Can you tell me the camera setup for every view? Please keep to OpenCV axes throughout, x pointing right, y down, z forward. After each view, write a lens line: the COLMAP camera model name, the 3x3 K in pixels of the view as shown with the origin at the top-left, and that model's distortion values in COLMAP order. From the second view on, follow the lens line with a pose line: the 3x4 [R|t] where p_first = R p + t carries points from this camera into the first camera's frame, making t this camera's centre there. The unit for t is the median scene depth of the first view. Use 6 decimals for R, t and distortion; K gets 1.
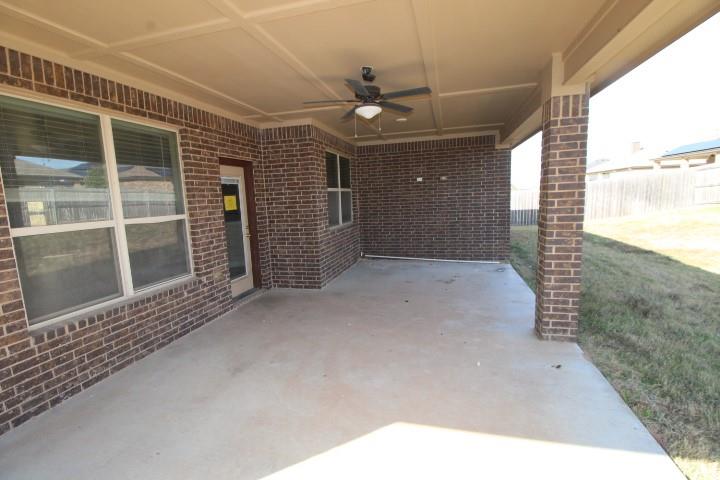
lens RADIAL K [[331.7, 0, 360.5], [0, 331.7, 241.8], [0, 0, 1]] dist [-0.019918, -0.001868]
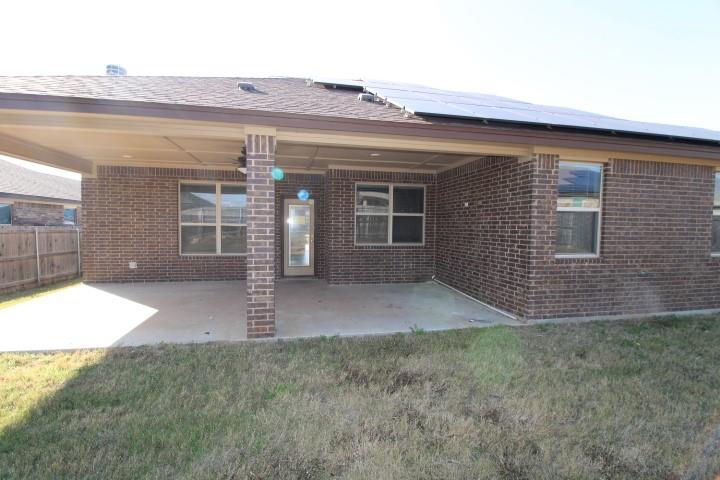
lens RADIAL K [[331.7, 0, 361.2], [0, 331.7, 239.2], [0, 0, 1]] dist [-0.019918, -0.001868]
pose [[0.457778, 0.087960, -0.884705, 1.476585], [-0.150594, 0.988386, 0.020346, -0.118842], [0.876219, 0.123917, 0.465708, 0.577417]]
